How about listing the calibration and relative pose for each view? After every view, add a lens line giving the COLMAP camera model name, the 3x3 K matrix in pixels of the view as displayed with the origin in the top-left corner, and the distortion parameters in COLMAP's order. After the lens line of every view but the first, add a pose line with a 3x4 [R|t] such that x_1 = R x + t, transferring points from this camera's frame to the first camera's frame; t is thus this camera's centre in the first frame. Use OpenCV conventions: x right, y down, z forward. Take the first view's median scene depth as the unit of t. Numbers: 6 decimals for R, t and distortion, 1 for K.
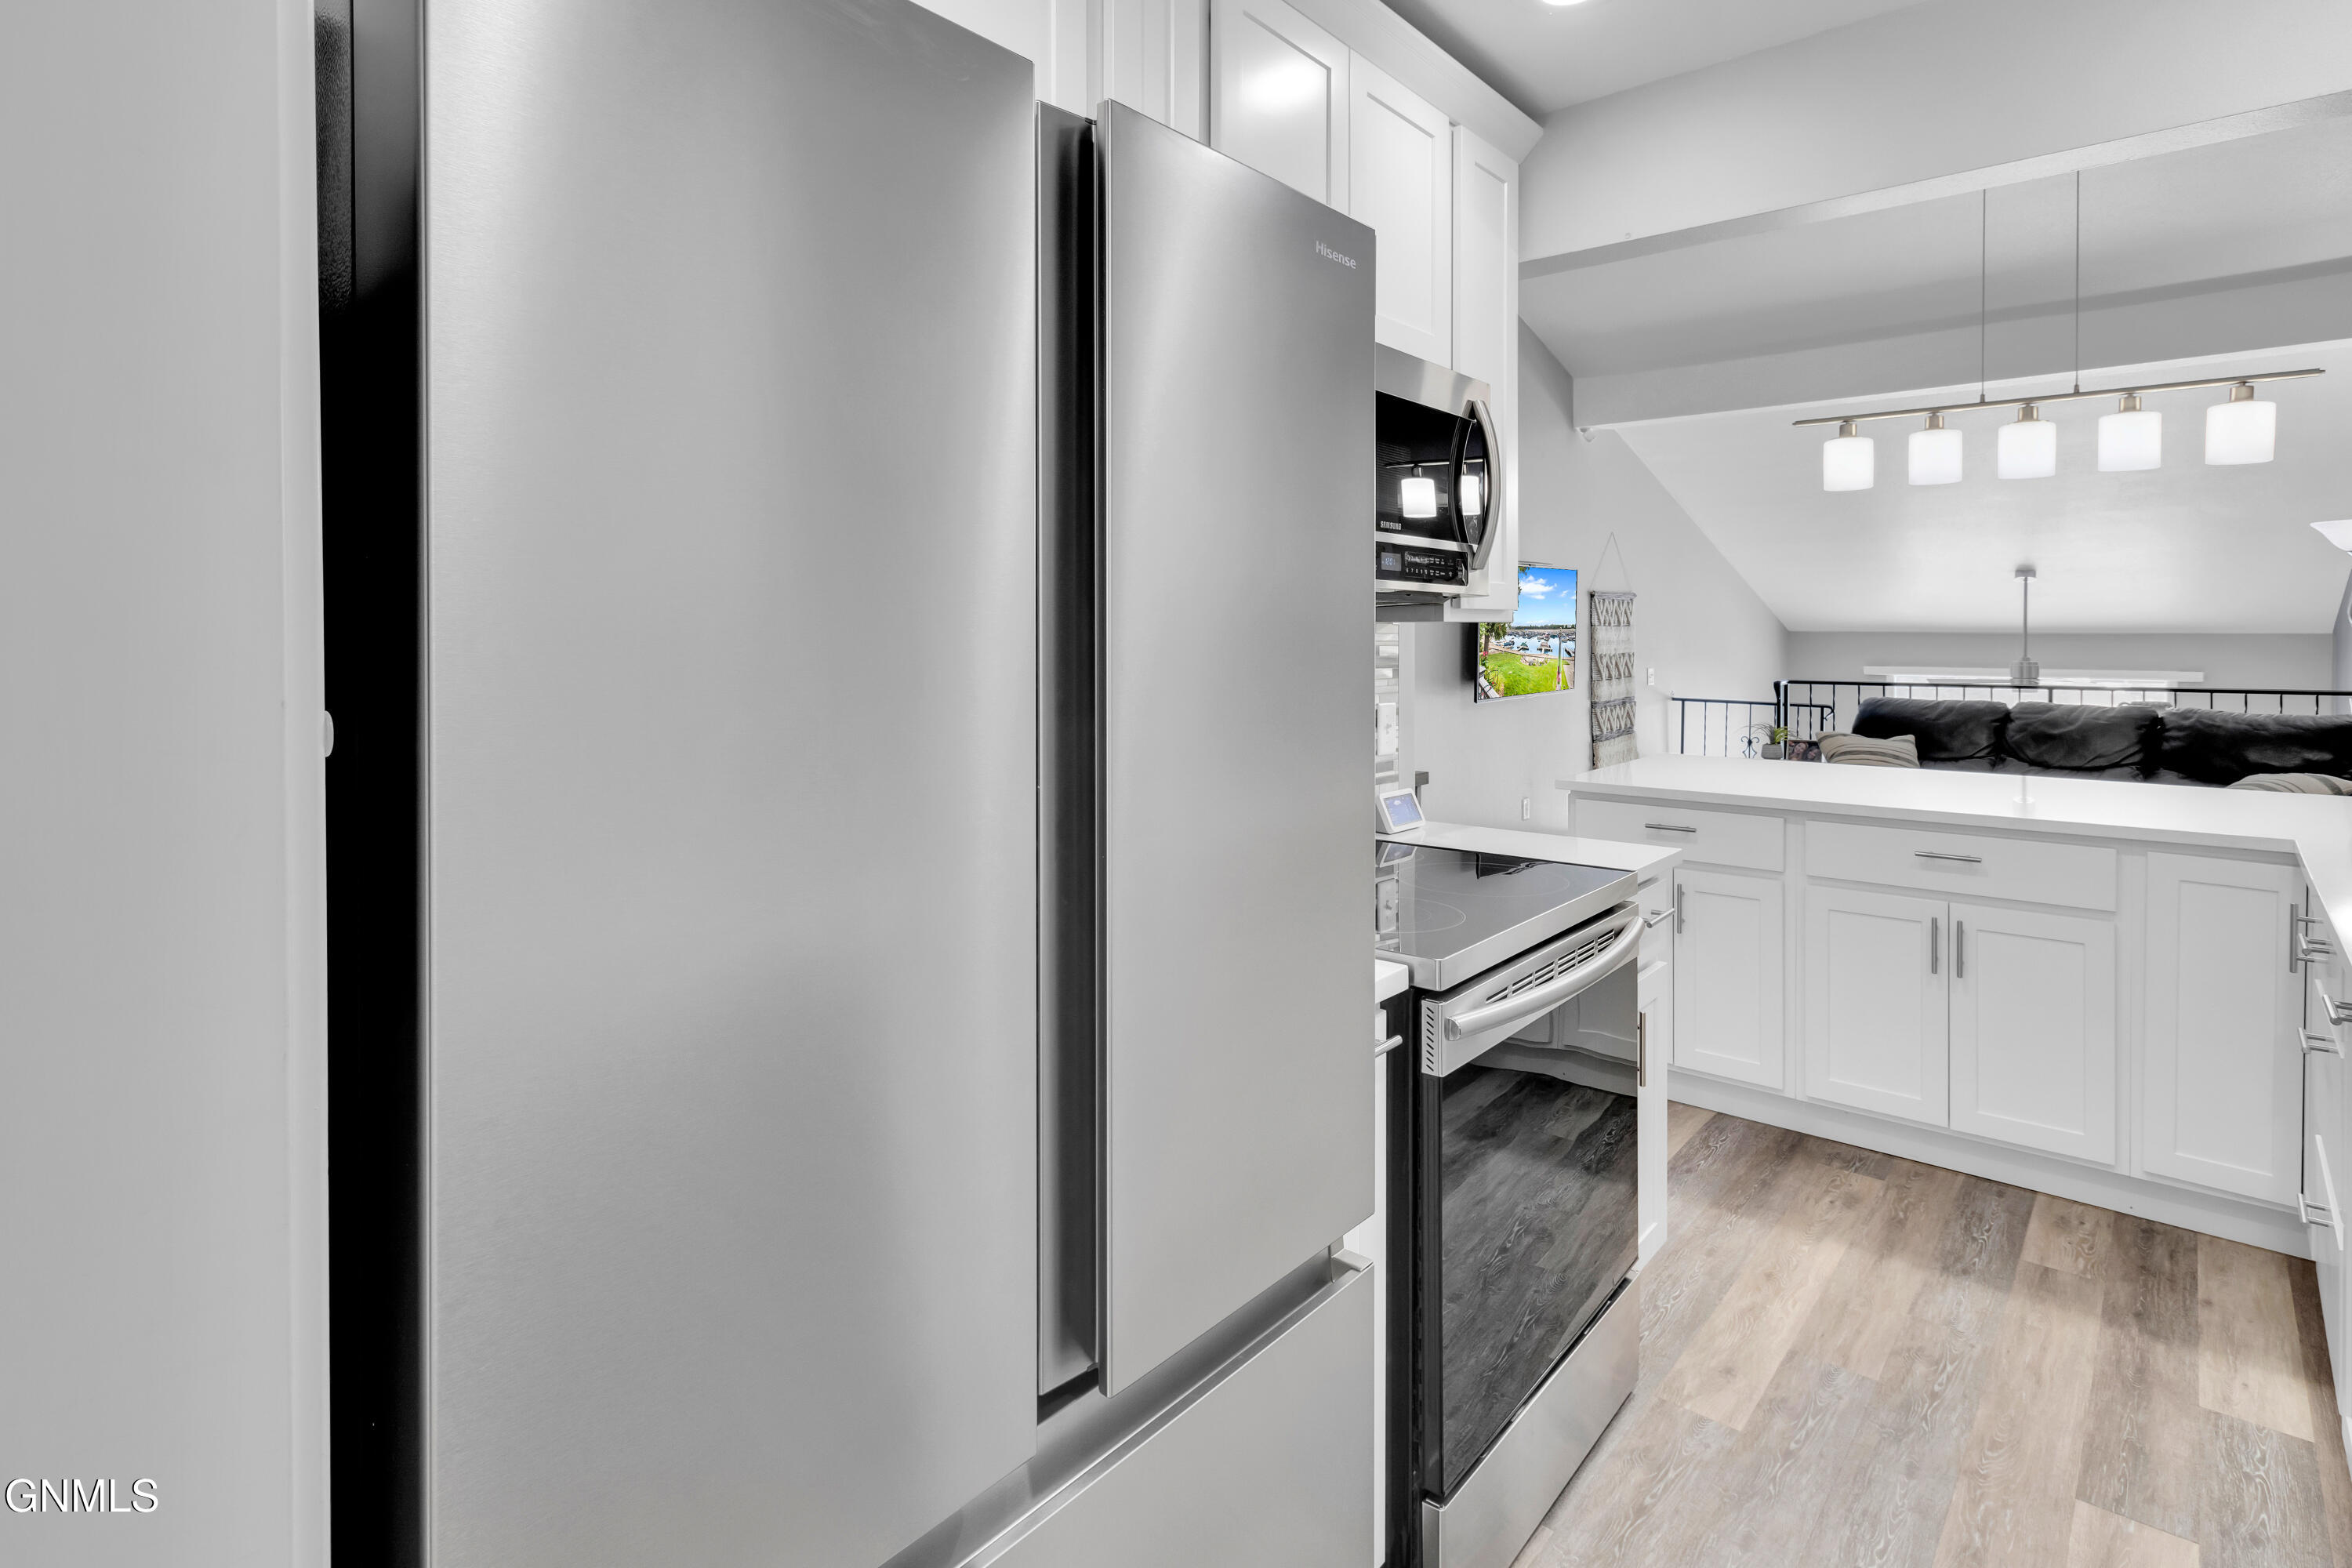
lens RADIAL K [[1182.0, 0, 1203.1], [0, 1182.0, 642.5], [0, 0, 1]] dist [0.001528, 0.002127]
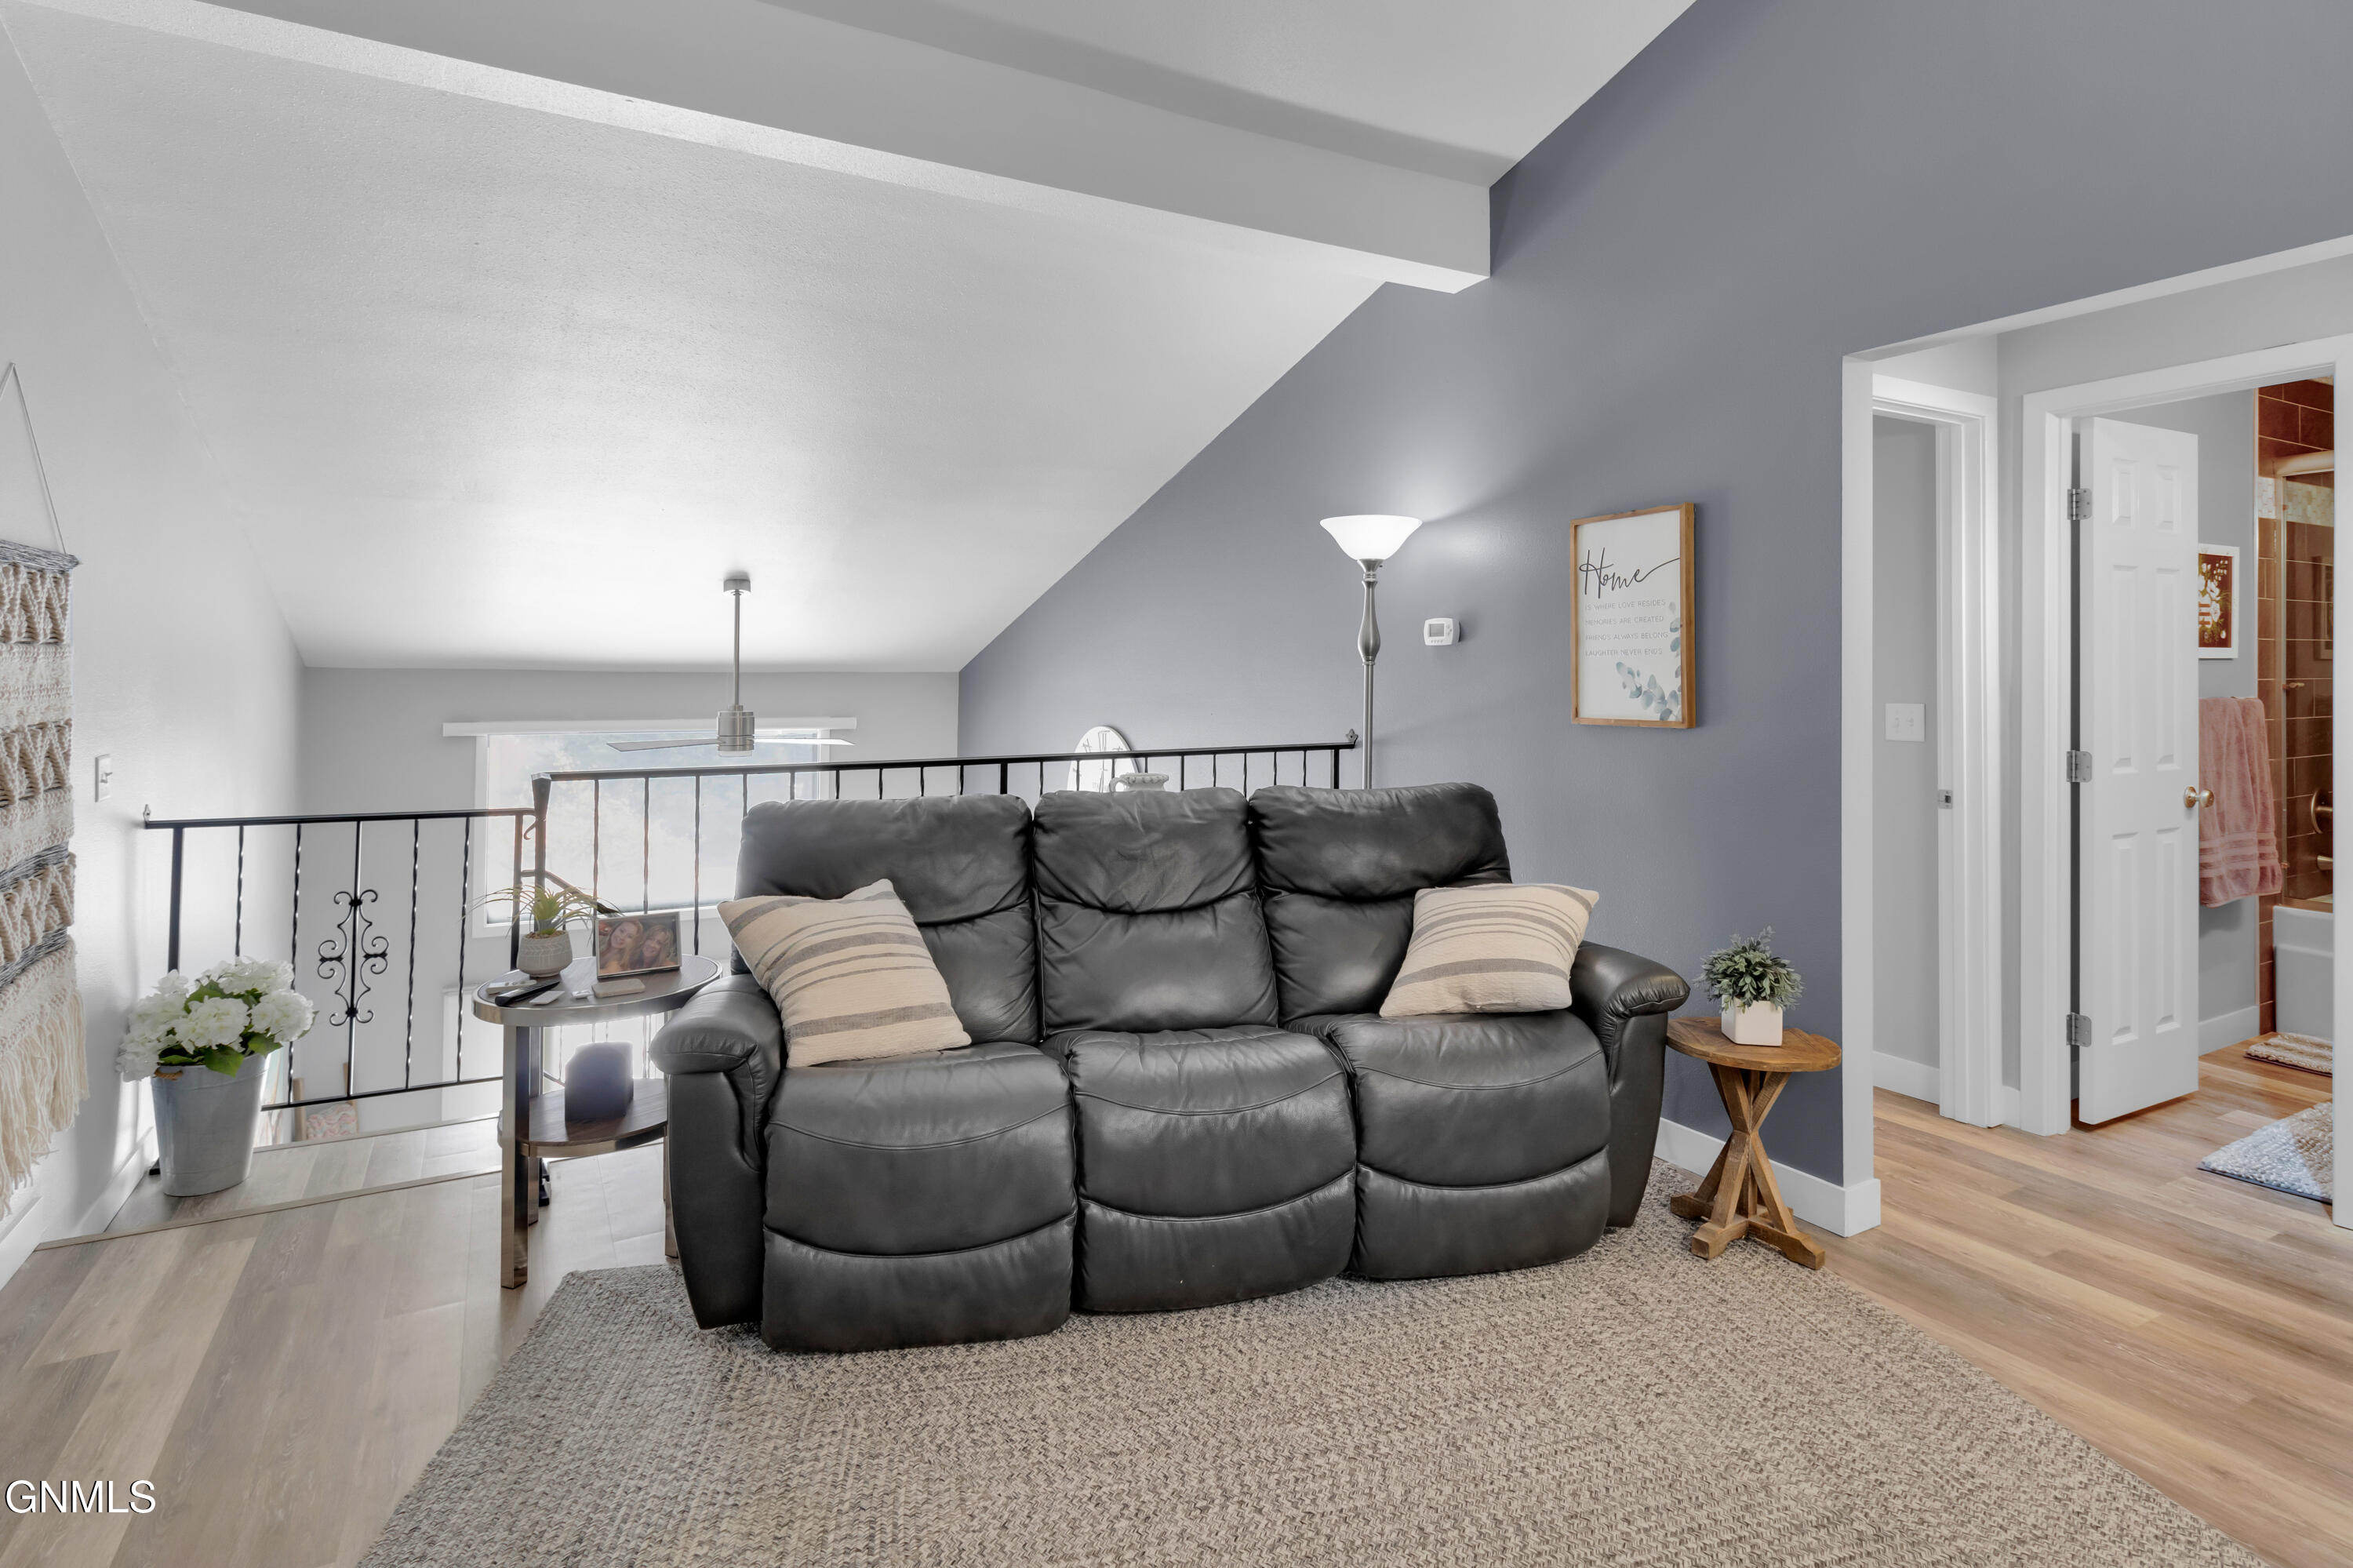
lens RADIAL K [[1182.5, 0, 1180.1], [0, 1182.5, 667.5], [0, 0, 1]] dist [0.001528, 0.002127]
pose [[0.364077, 0.006272, 0.931348, 0.223663], [0.006266, 0.999938, -0.009183, -0.002595], [-0.931348, 0.009179, 0.364016, 0.816645]]
